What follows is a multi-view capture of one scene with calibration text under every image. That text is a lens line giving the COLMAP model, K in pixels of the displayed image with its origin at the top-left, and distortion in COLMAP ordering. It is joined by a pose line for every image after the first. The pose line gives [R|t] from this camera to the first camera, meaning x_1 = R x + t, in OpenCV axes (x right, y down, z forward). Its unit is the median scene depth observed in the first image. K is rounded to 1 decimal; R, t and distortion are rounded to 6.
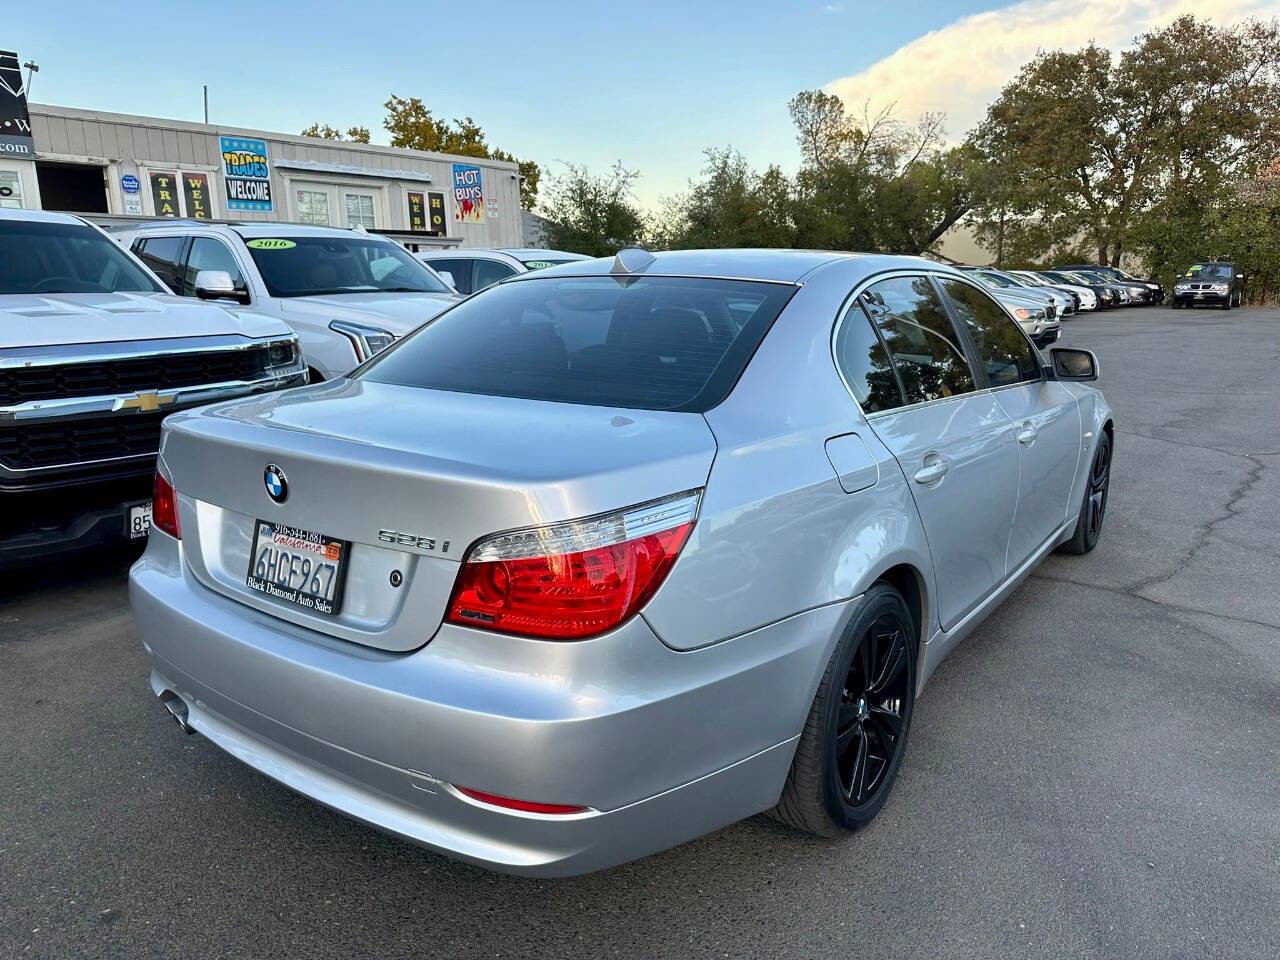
lens RADIAL K [[896.8, 0, 652.8], [0, 896.8, 491.5], [0, 0, 1]] dist [0.012971, -0.020349]
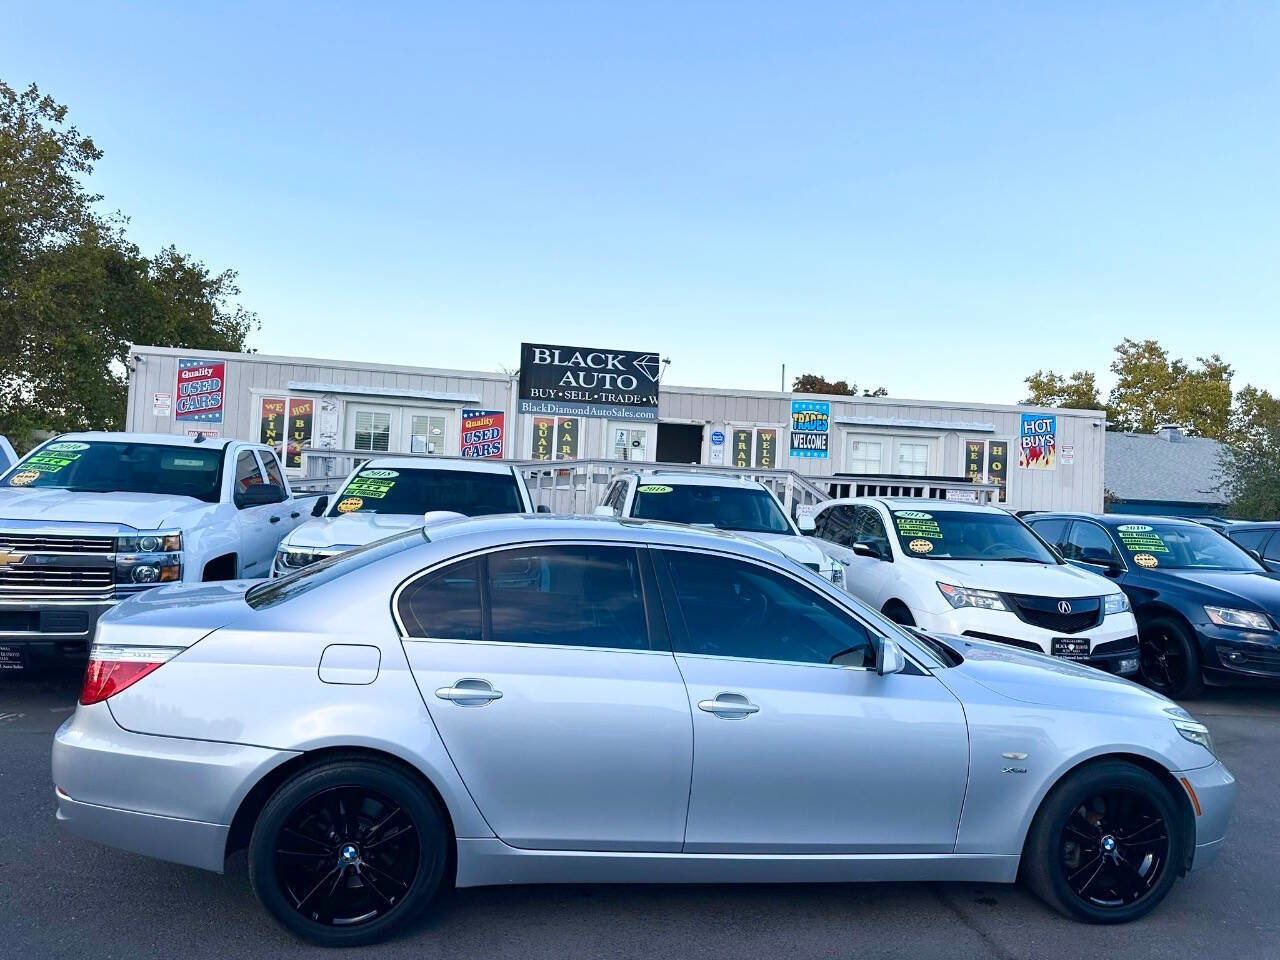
lens RADIAL K [[894.4, 0, 658.4], [0, 894.4, 471.5], [0, 0, 1]] dist [0.020214, -0.024700]
pose [[0.717055, 0.023154, -0.696632, 0.252139], [-0.212276, 0.959225, -0.186617, -0.026337], [0.663906, 0.281693, 0.692732, 0.035286]]
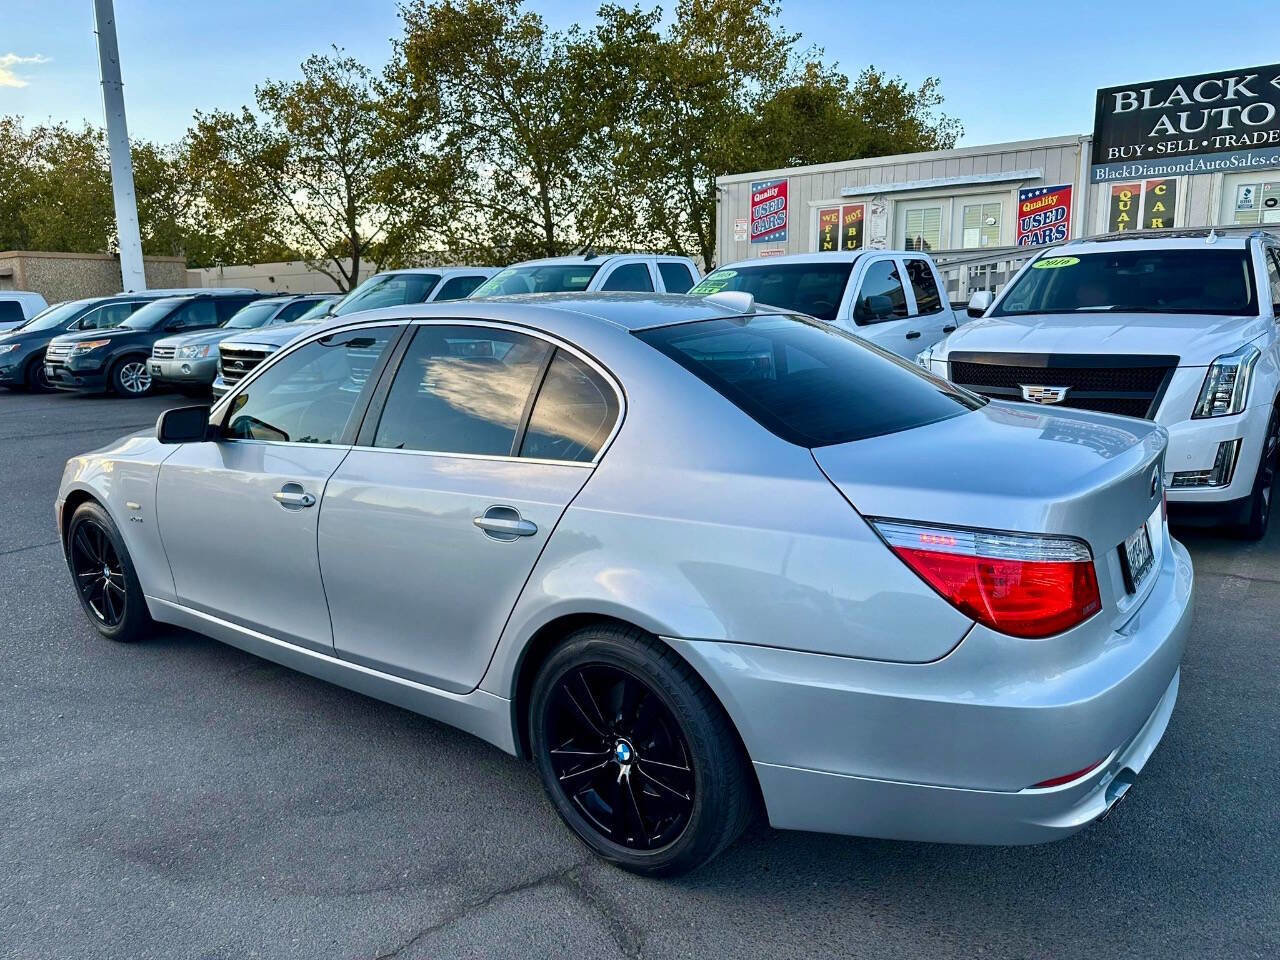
lens RADIAL K [[894.6, 0, 638.4], [0, 894.6, 491.9], [0, 0, 1]] dist [0.019383, -0.025107]
pose [[-0.026702, 0.213974, -0.976474, 0.301148], [-0.209966, 0.953832, 0.214754, -0.073820], [0.977344, 0.210761, 0.019458, 0.287605]]
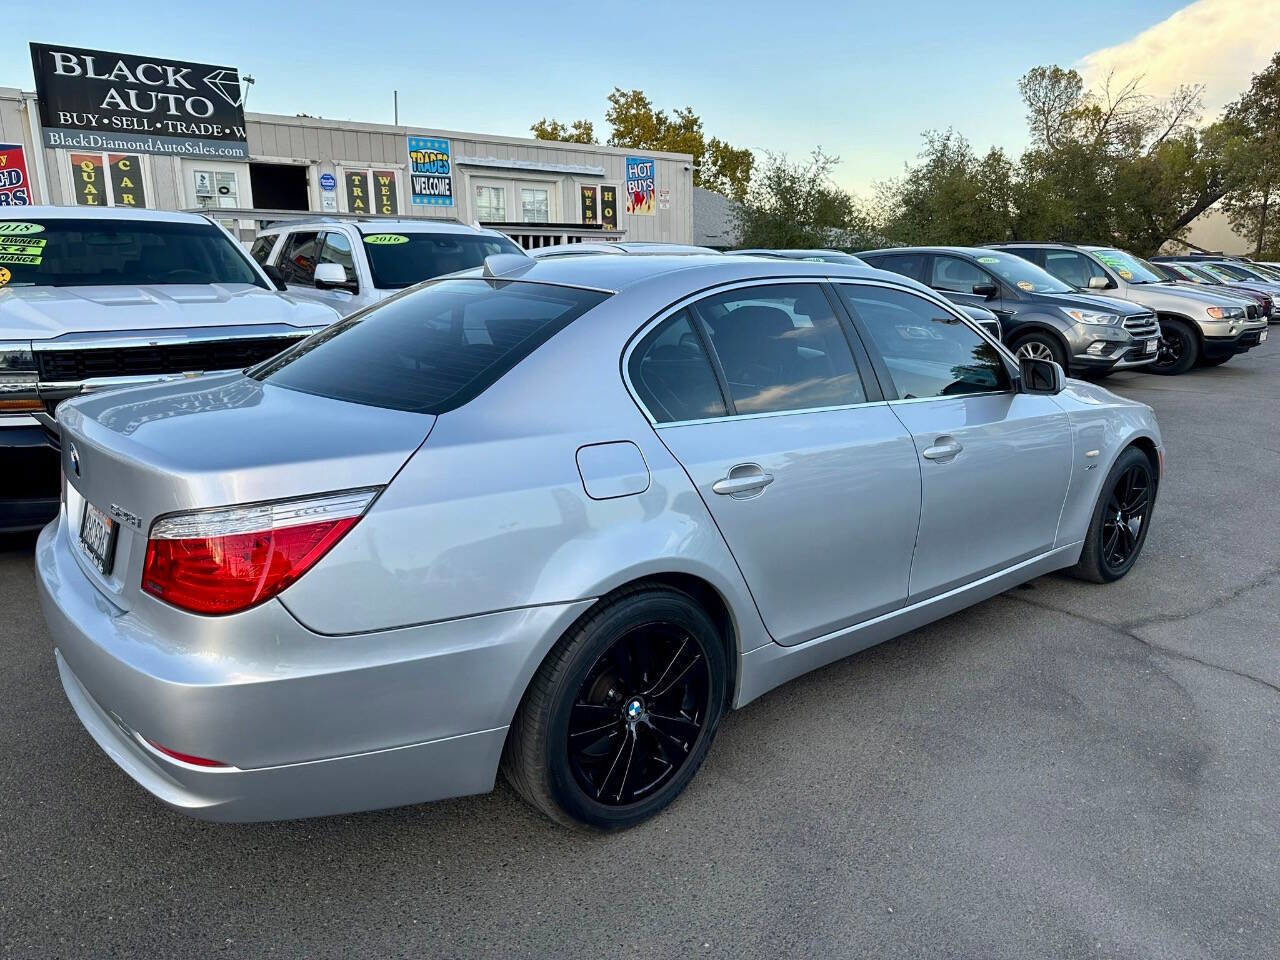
lens RADIAL K [[896.8, 0, 652.3], [0, 896.8, 491.6], [0, 0, 1]] dist [0.012971, -0.020349]
pose [[0.972117, 0.061993, -0.226155, 0.077572], [-0.059060, 0.998060, 0.019718, -0.004707], [0.226938, -0.005812, 0.973892, 0.003131]]
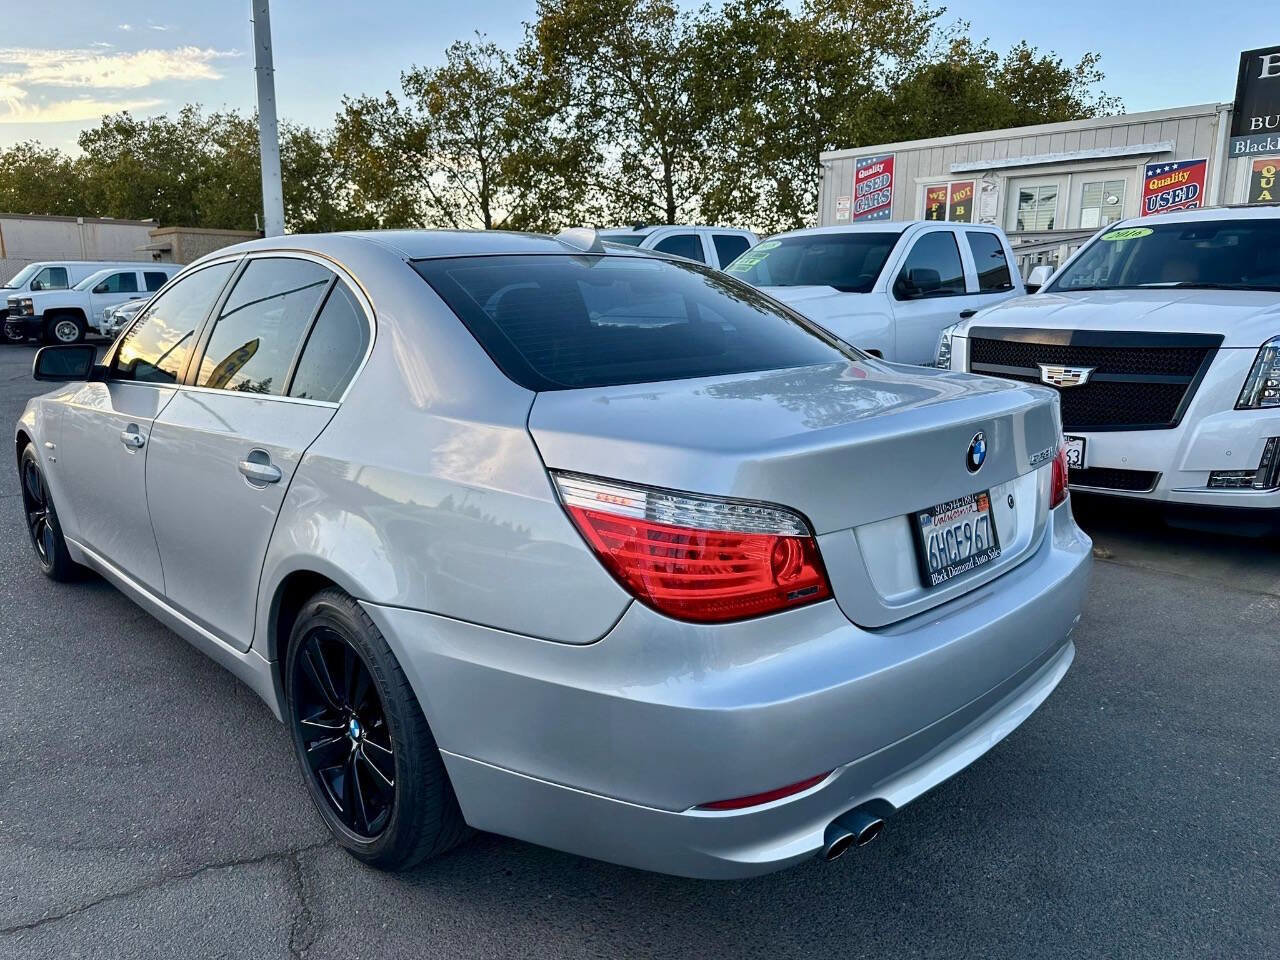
lens RADIAL K [[894.6, 0, 639.3], [0, 894.6, 492.9], [0, 0, 1]] dist [0.019383, -0.025107]
pose [[-0.176402, 0.222236, -0.958902, 0.275697], [-0.225963, 0.939020, 0.259196, -0.077452], [0.958031, 0.262400, -0.115428, 0.350172]]
